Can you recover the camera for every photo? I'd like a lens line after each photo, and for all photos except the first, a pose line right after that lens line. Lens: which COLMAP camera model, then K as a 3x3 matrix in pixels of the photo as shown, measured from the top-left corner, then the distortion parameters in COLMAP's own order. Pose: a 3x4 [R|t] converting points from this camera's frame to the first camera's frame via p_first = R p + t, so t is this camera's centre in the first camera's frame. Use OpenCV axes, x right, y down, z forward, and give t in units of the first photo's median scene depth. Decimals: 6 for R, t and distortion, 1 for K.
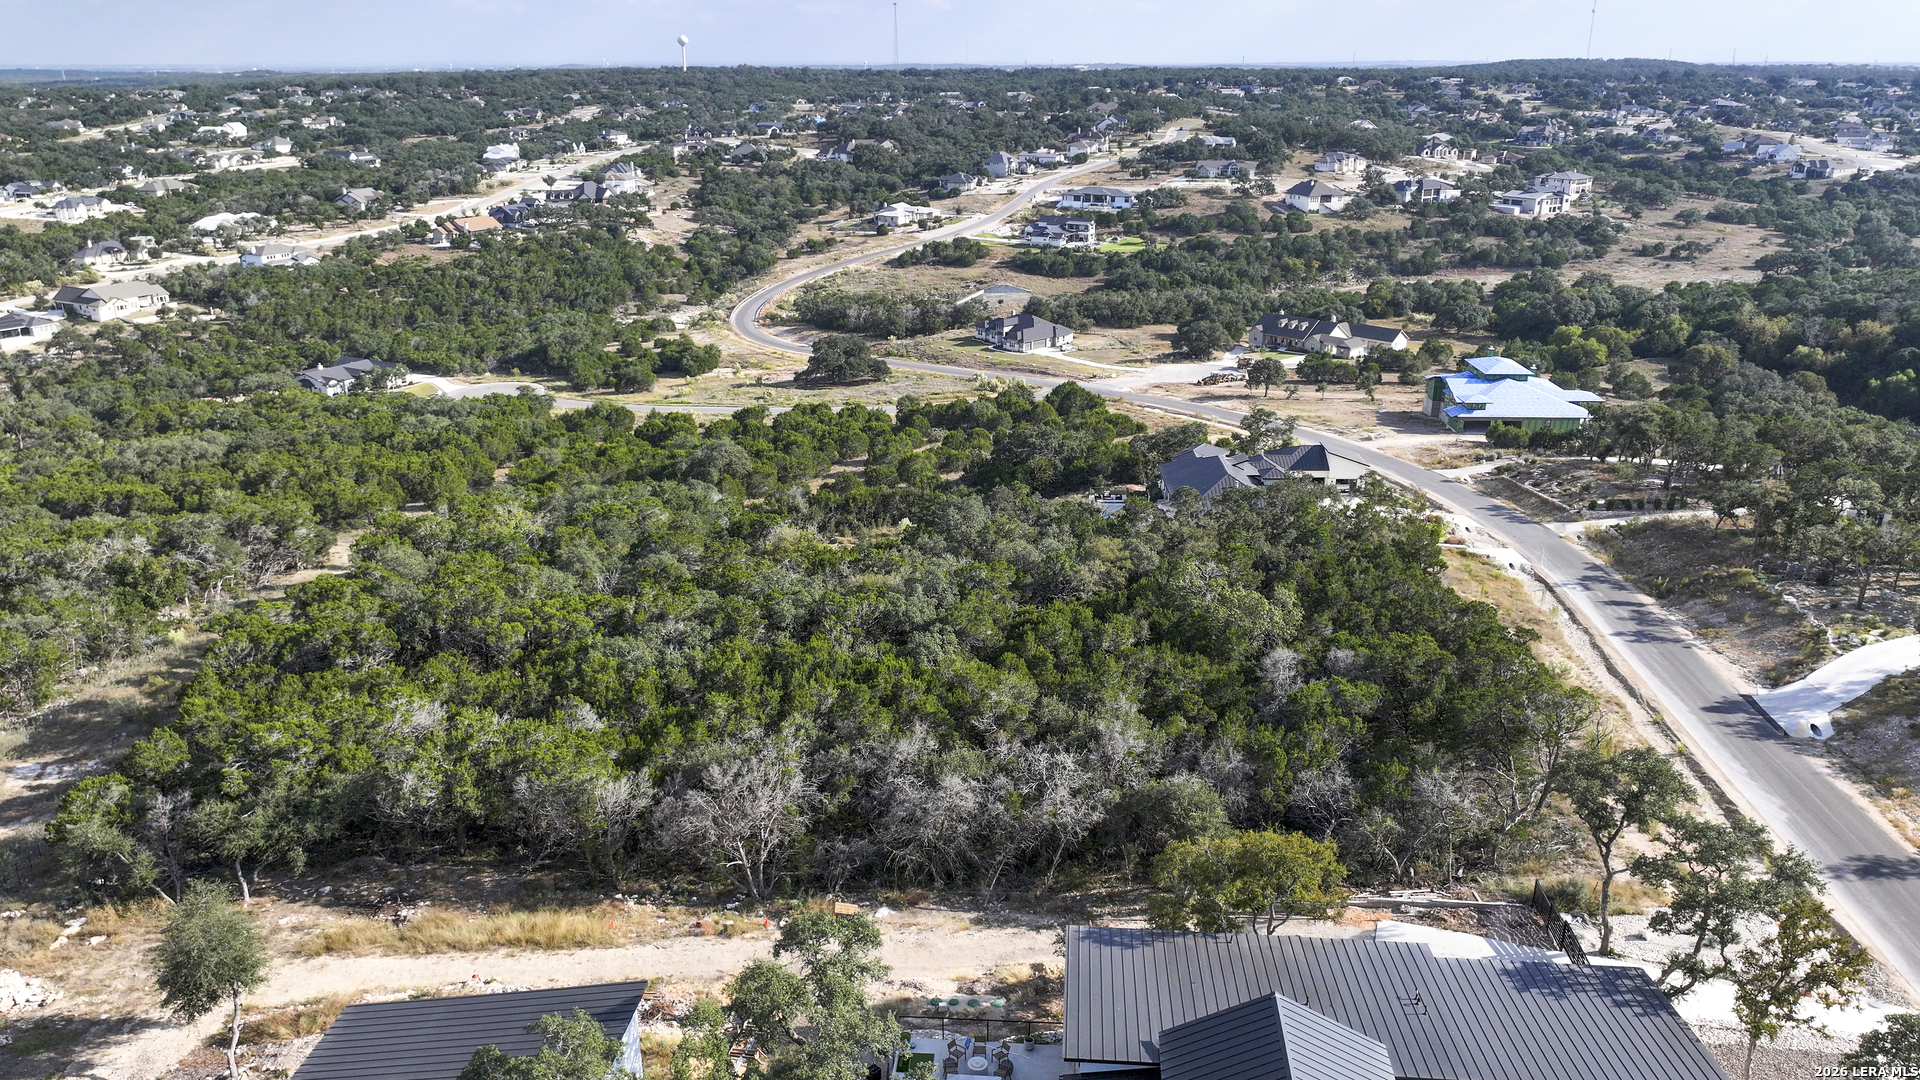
lens RADIAL K [[1363.0, 0, 970.3], [0, 1363.0, 529.6], [0, 0, 1]] dist [-0.000063, -0.003782]
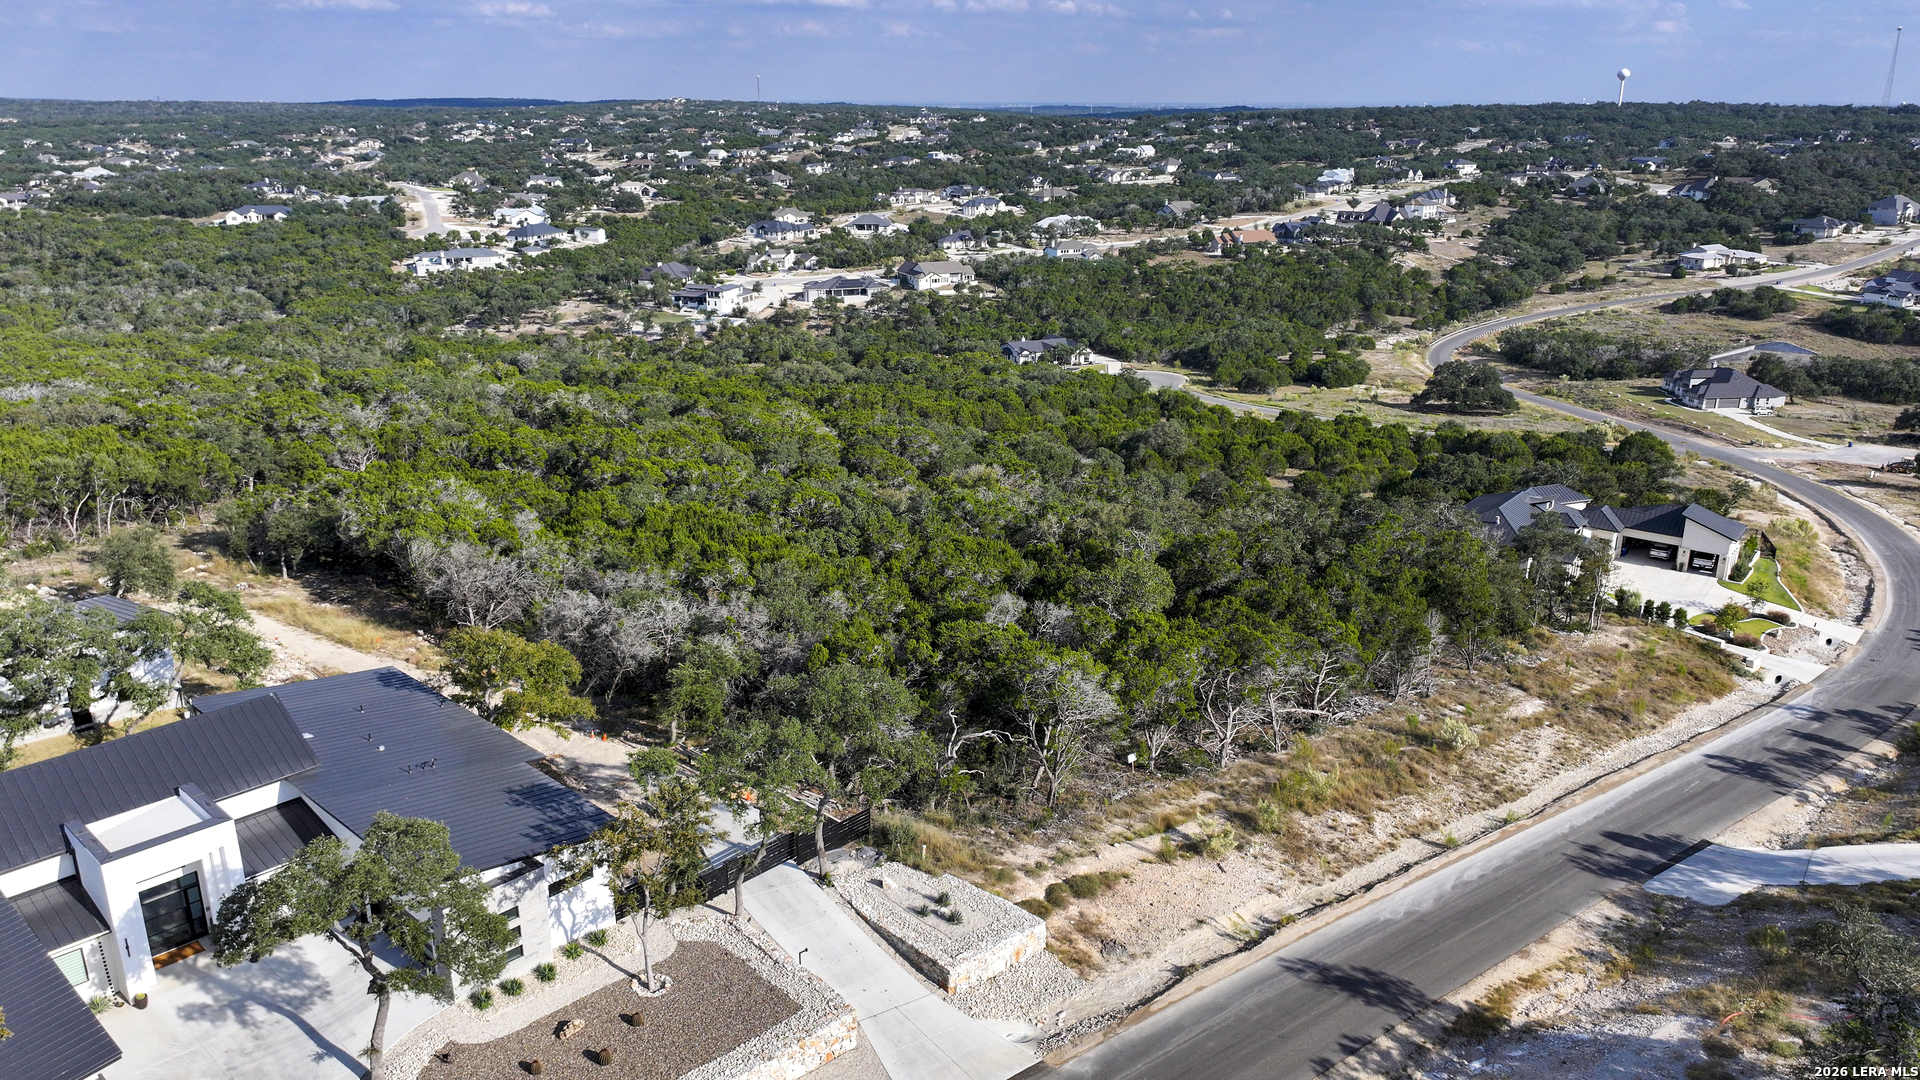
lens RADIAL K [[1363.0, 0, 969.2], [0, 1363.0, 531.6], [0, 0, 1]] dist [-0.000063, -0.003782]
pose [[0.789342, 0.187104, -0.584749, 0.171645], [-0.201702, 0.978595, 0.040850, 0.002278], [0.579875, 0.085700, 0.810185, 0.043206]]
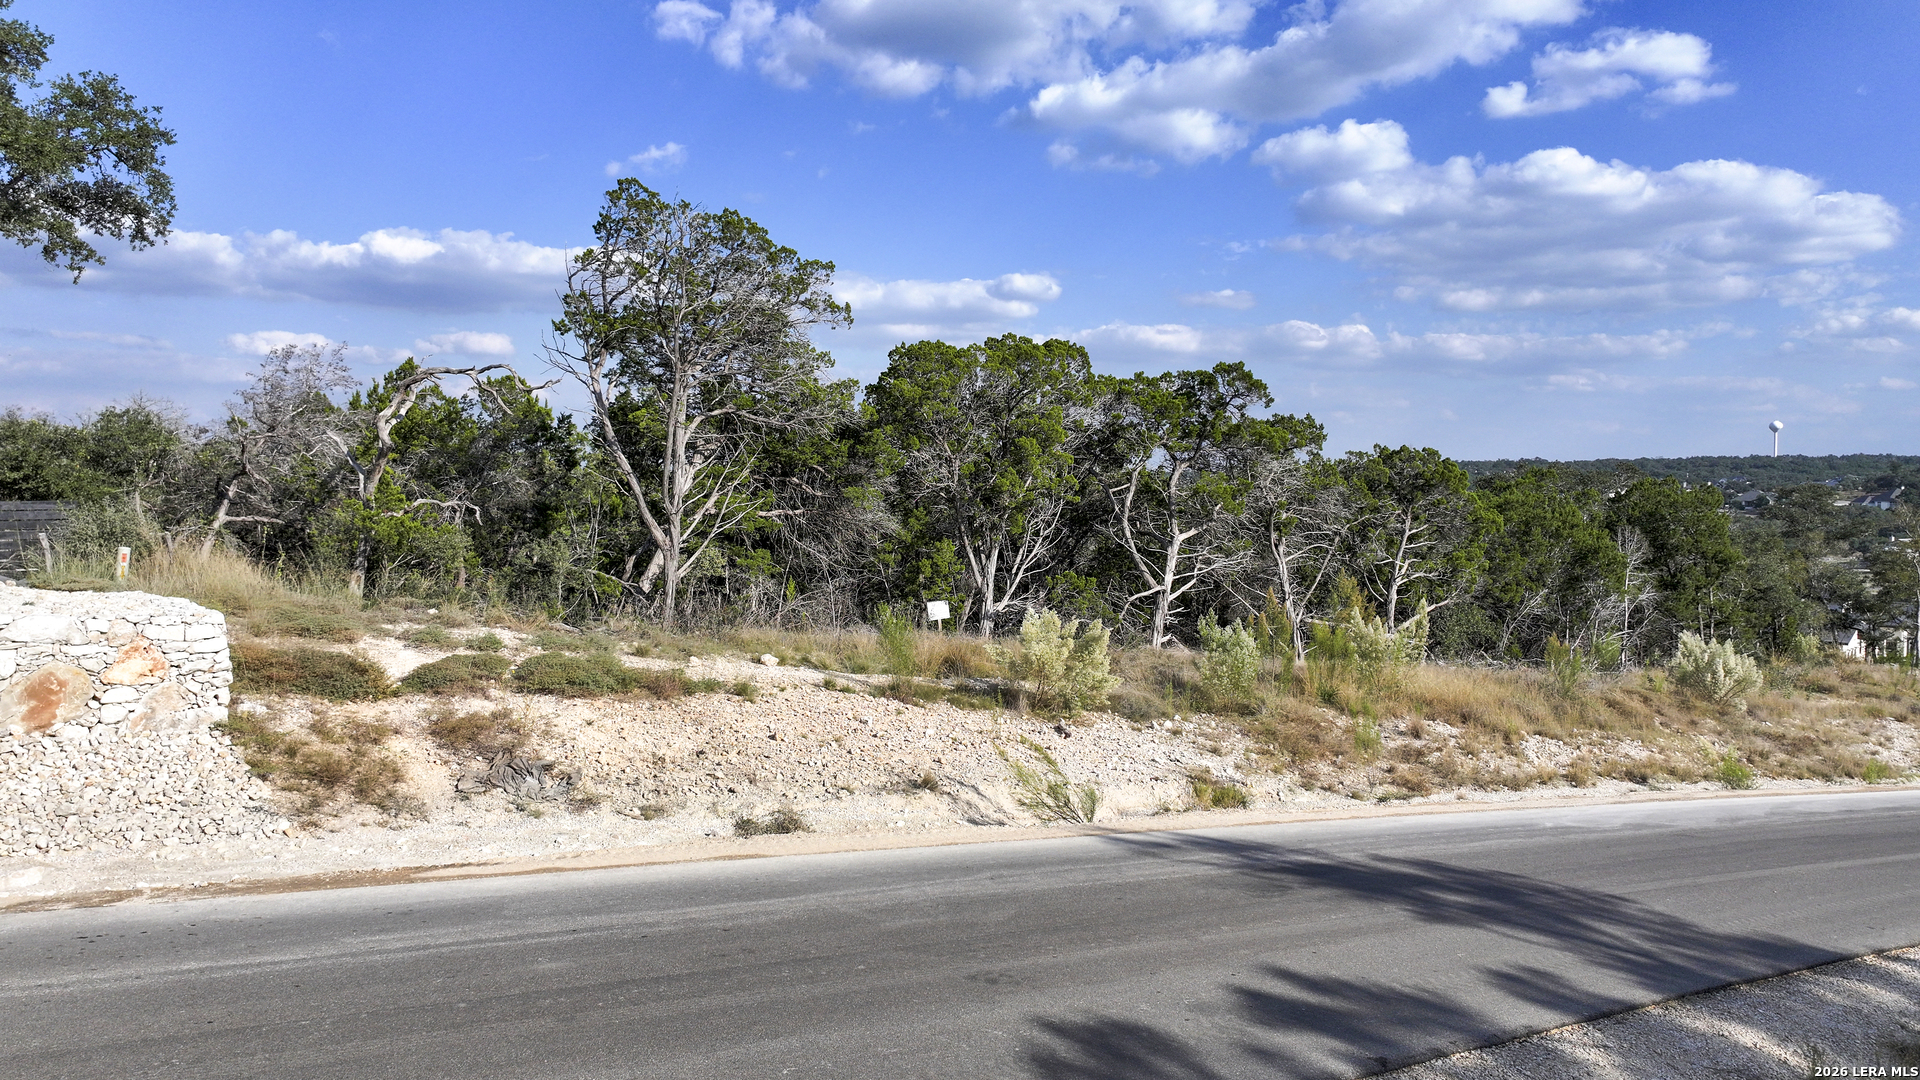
lens RADIAL K [[1363.0, 0, 957.6], [0, 1363.0, 531.0], [0, 0, 1]] dist [-0.000063, -0.003782]
pose [[0.715943, 0.019598, -0.697884, 0.142675], [-0.220616, 0.954737, -0.199515, 0.048632], [0.662385, 0.296806, 0.687861, 0.156887]]
